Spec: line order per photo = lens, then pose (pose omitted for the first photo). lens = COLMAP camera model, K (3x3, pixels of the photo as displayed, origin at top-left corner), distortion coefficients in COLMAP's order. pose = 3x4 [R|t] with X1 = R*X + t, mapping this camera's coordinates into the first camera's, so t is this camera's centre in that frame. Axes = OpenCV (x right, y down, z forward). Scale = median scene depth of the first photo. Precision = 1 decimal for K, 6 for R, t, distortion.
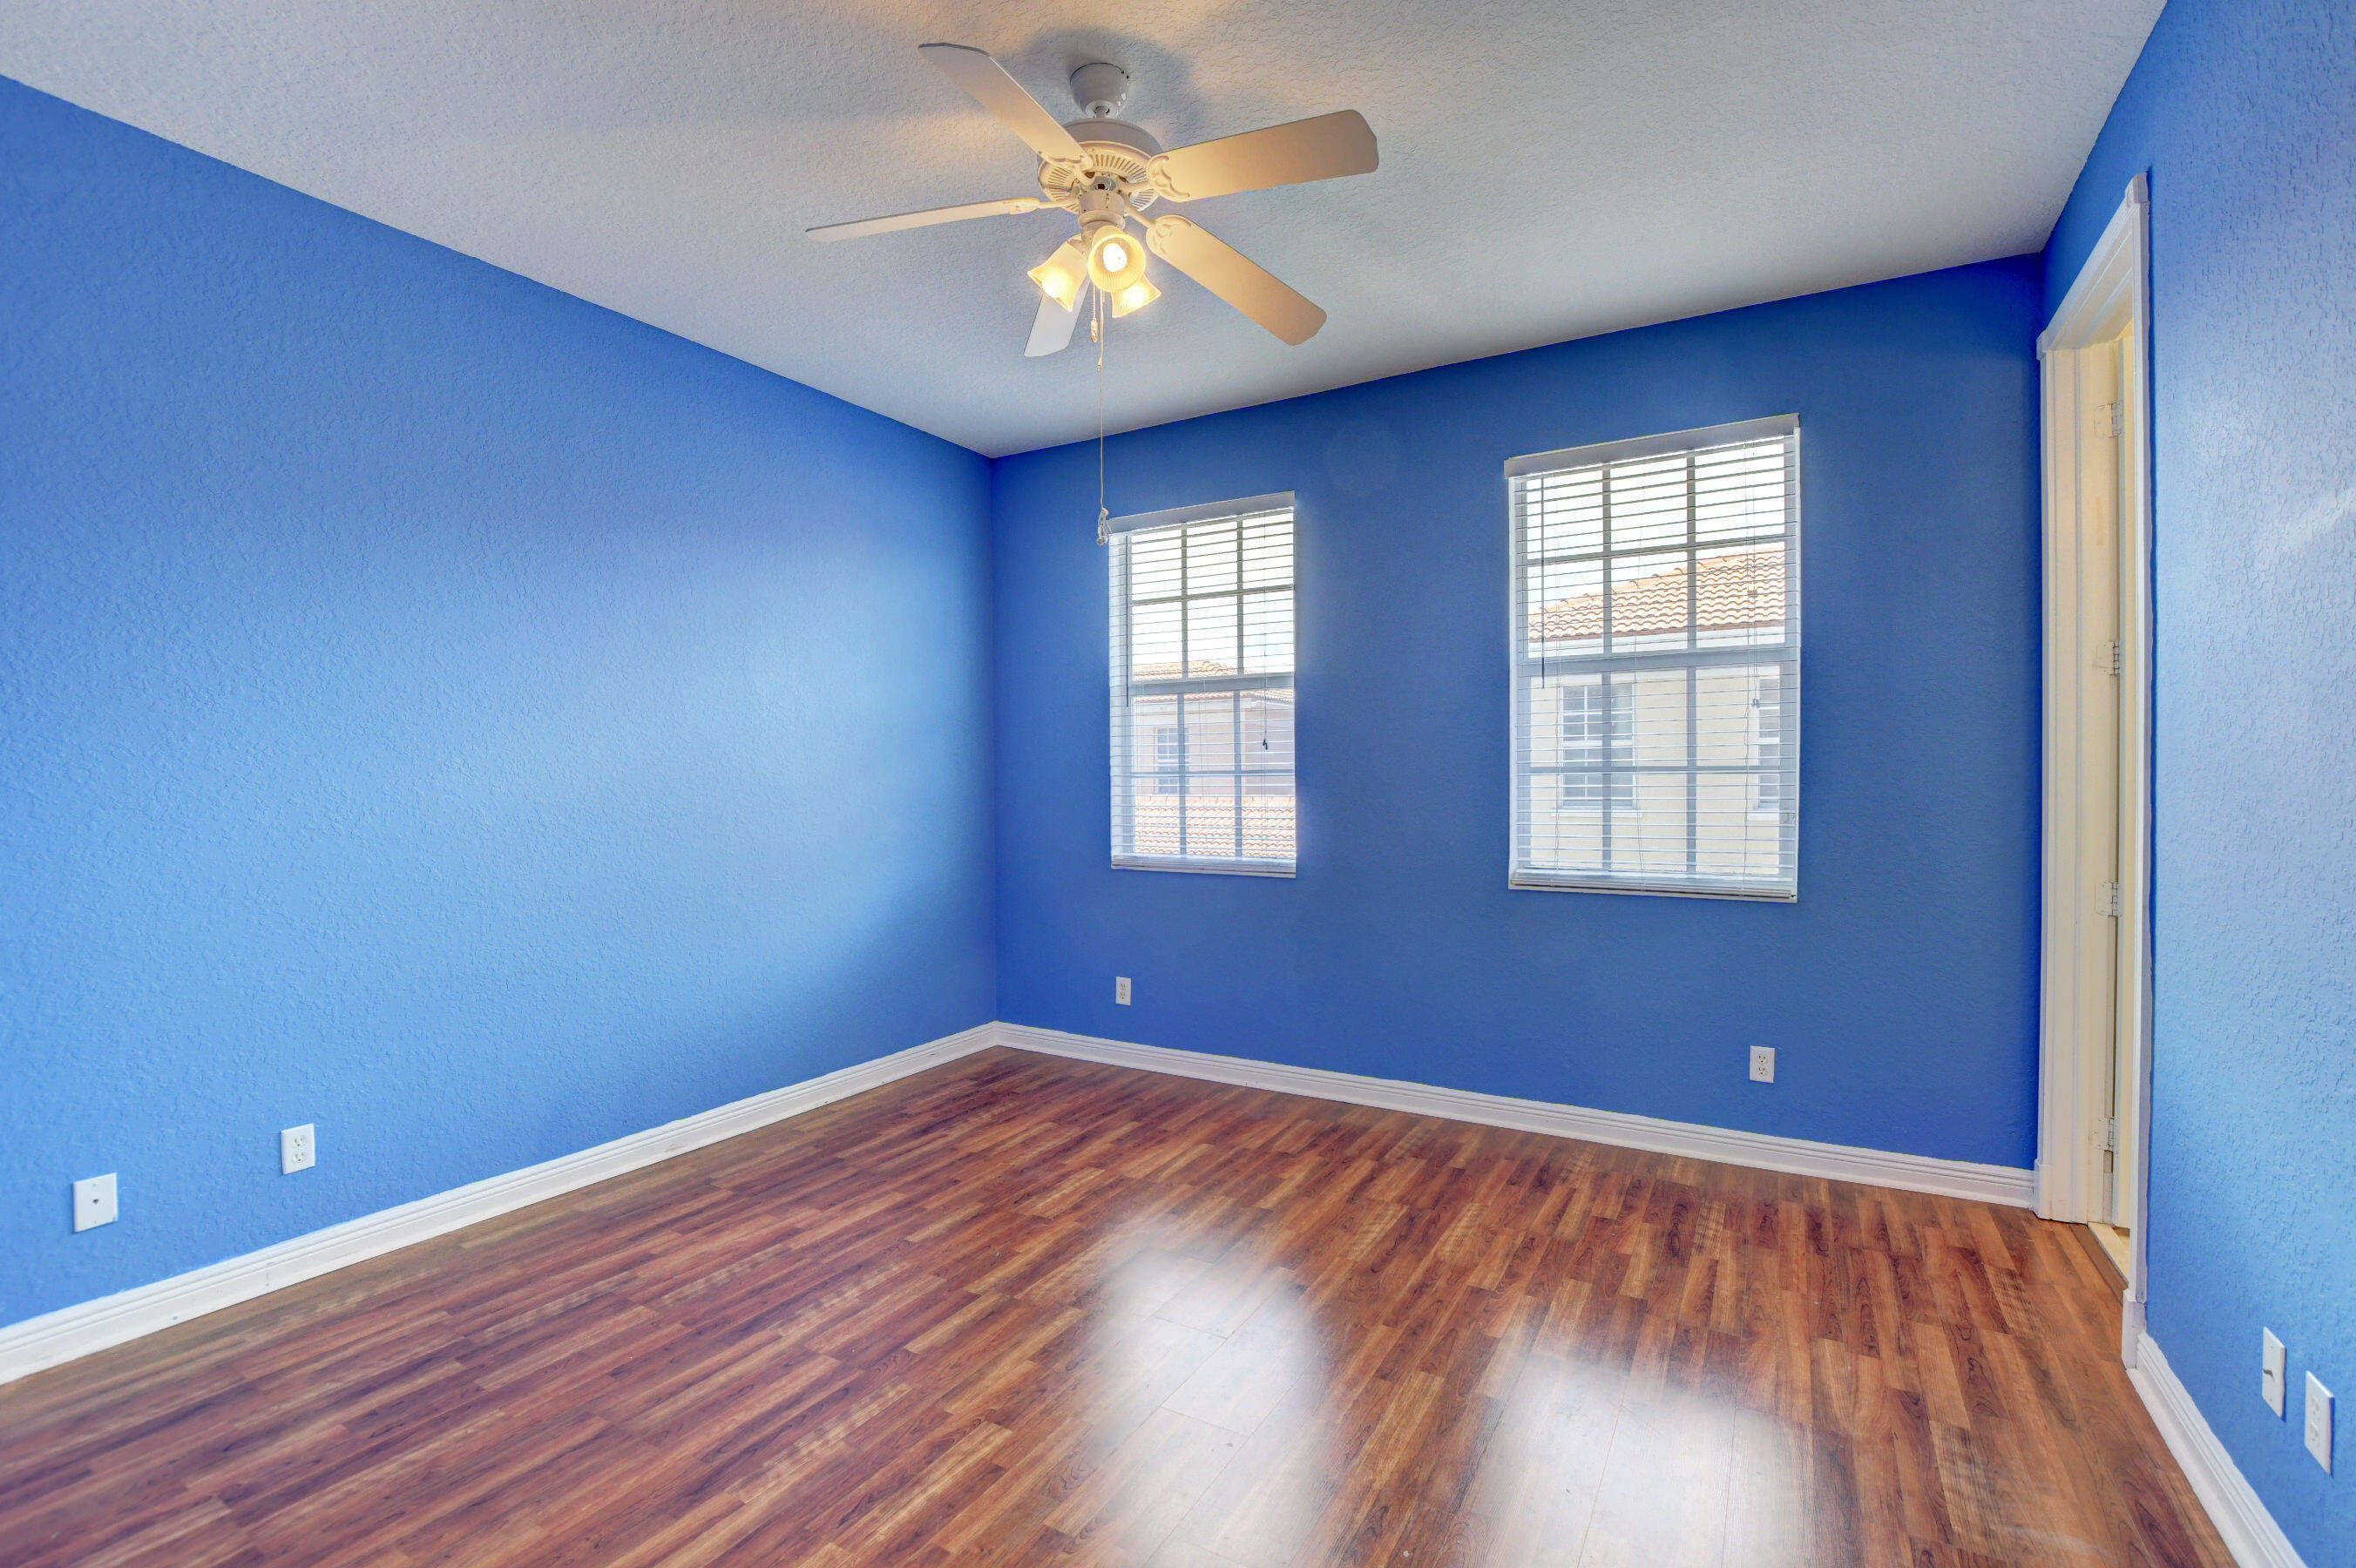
lens RADIAL K [[1027.7, 0, 1171.1], [0, 1027.7, 791.1], [0, 0, 1]] dist [-0.026566, 0.000429]
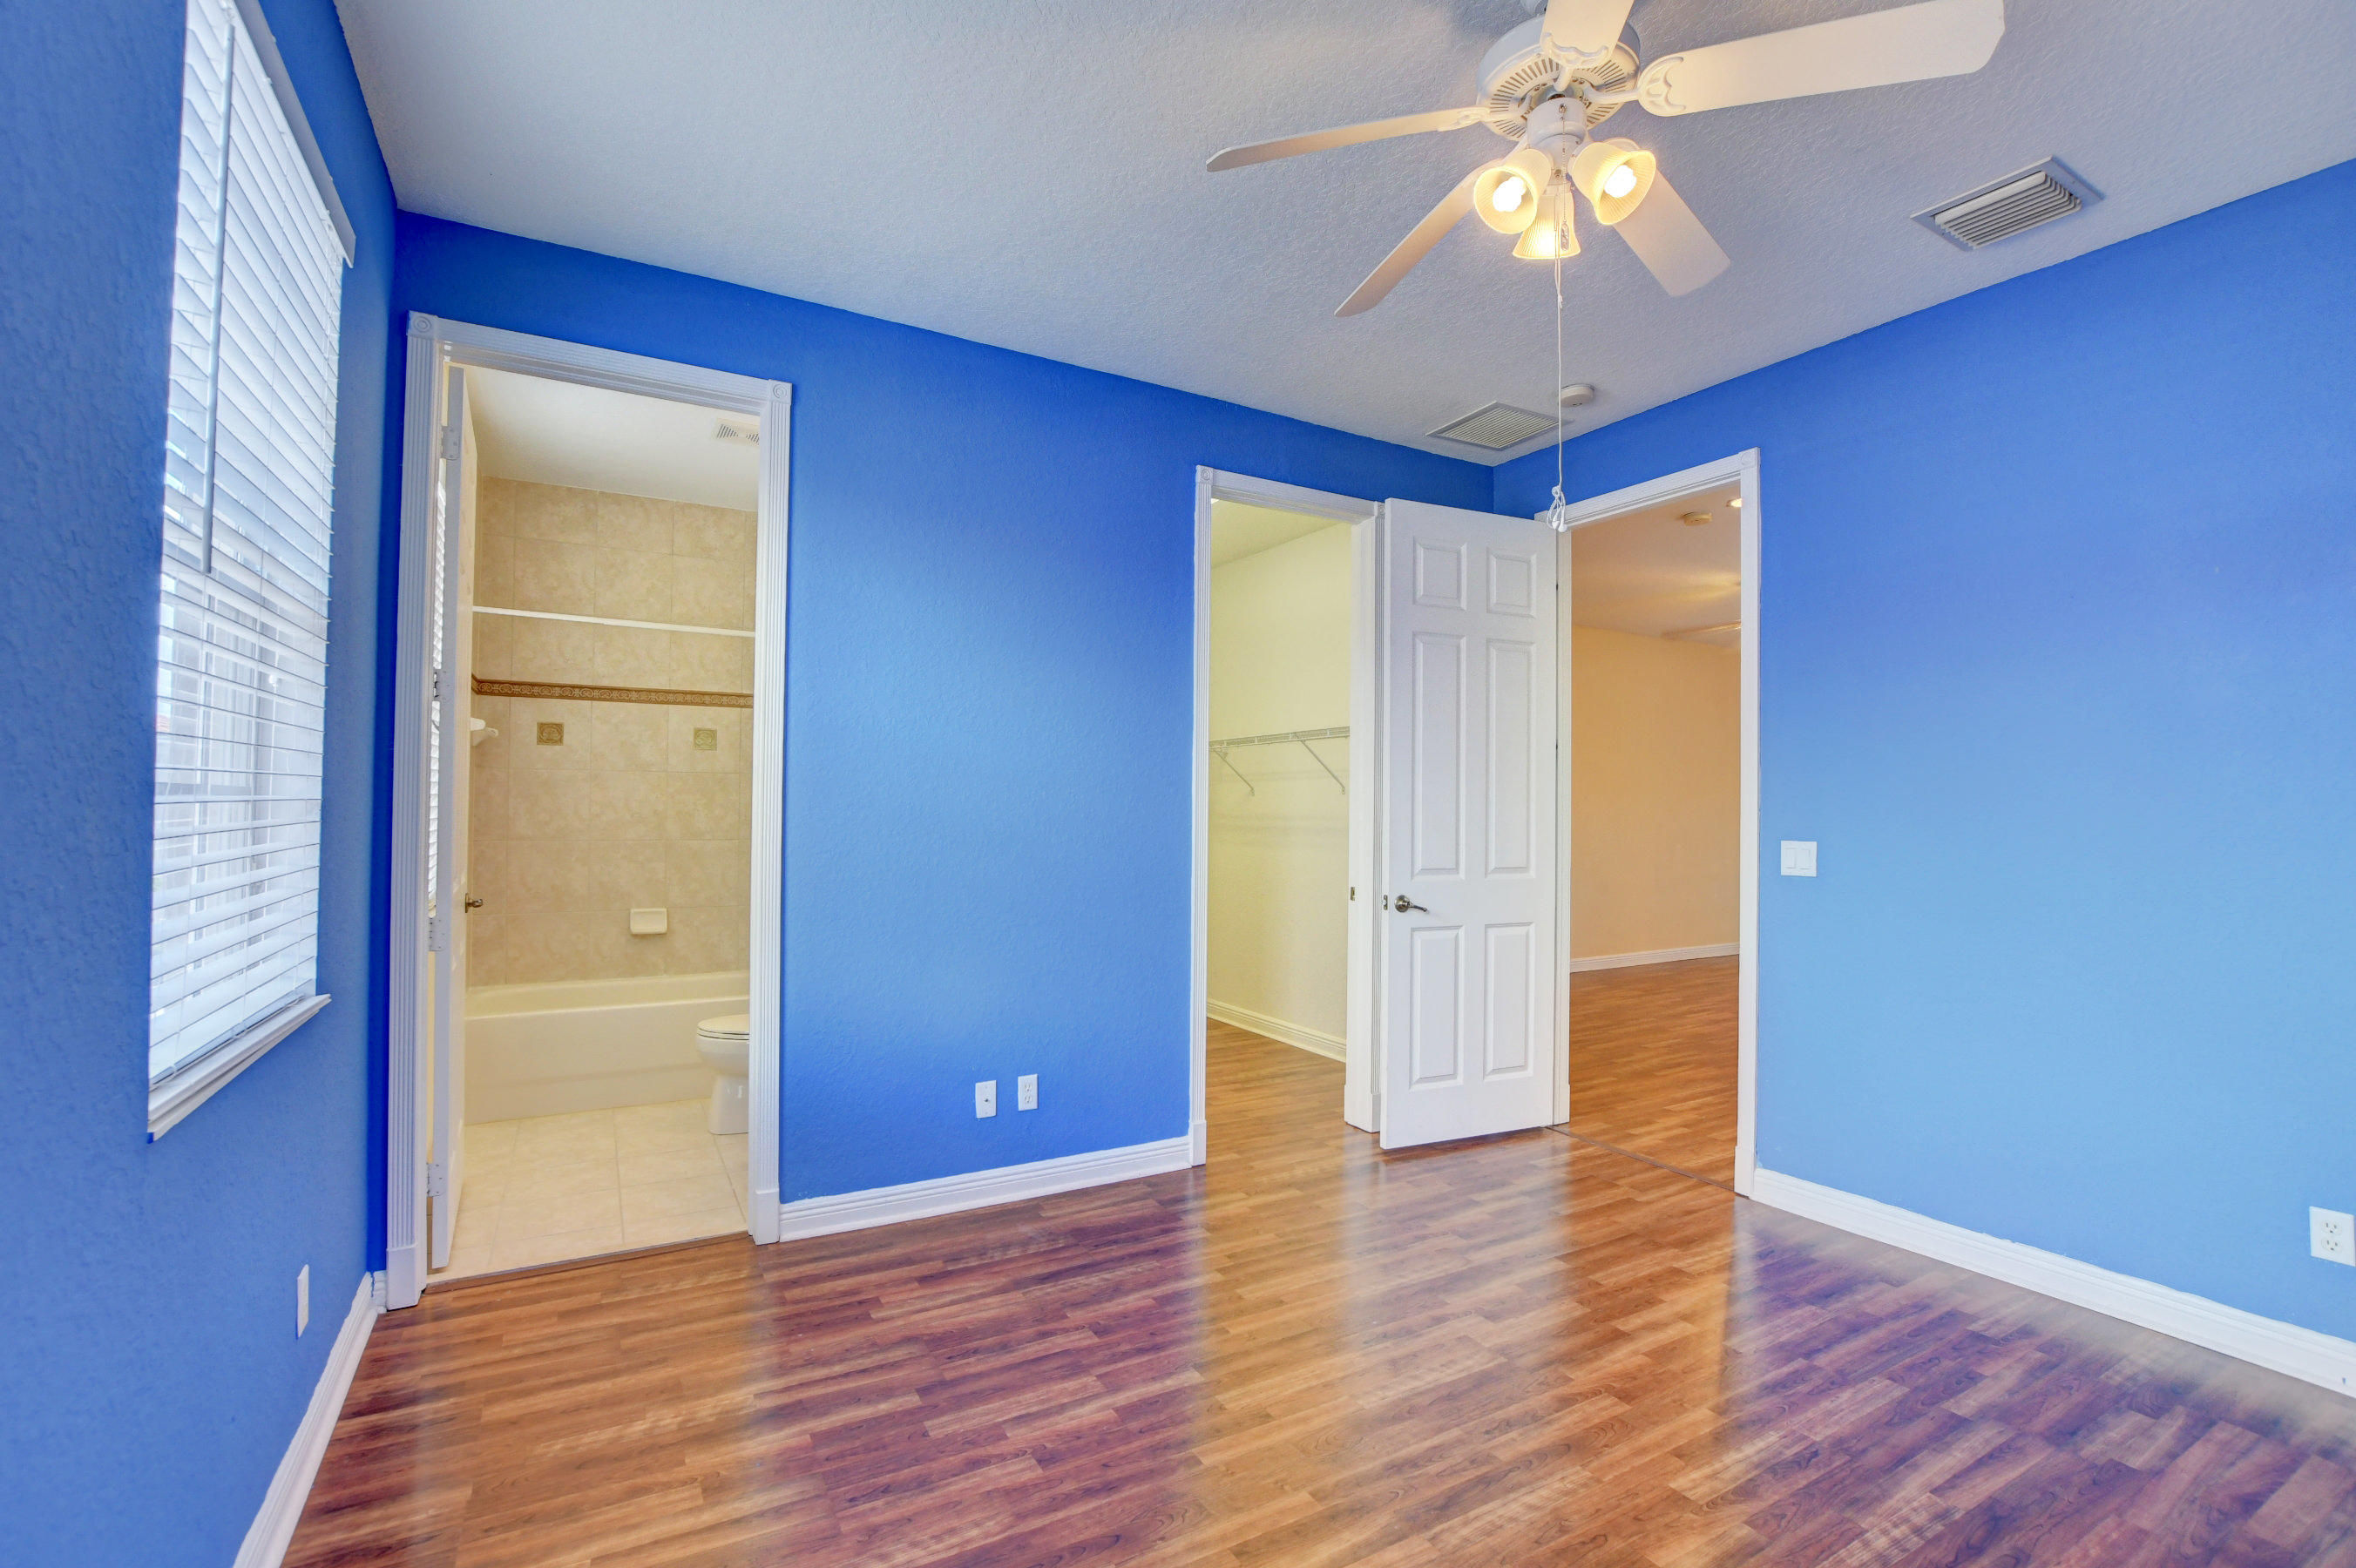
lens RADIAL K [[1027.7, 0, 1171.1], [0, 1027.7, 791.1], [0, 0, 1]] dist [-0.026566, 0.000429]
pose [[-0.868229, 0.005072, 0.496138, -0.182920], [-0.000358, 0.999941, -0.010849, -0.022168], [-0.496164, -0.009597, -0.868176, 1.692234]]
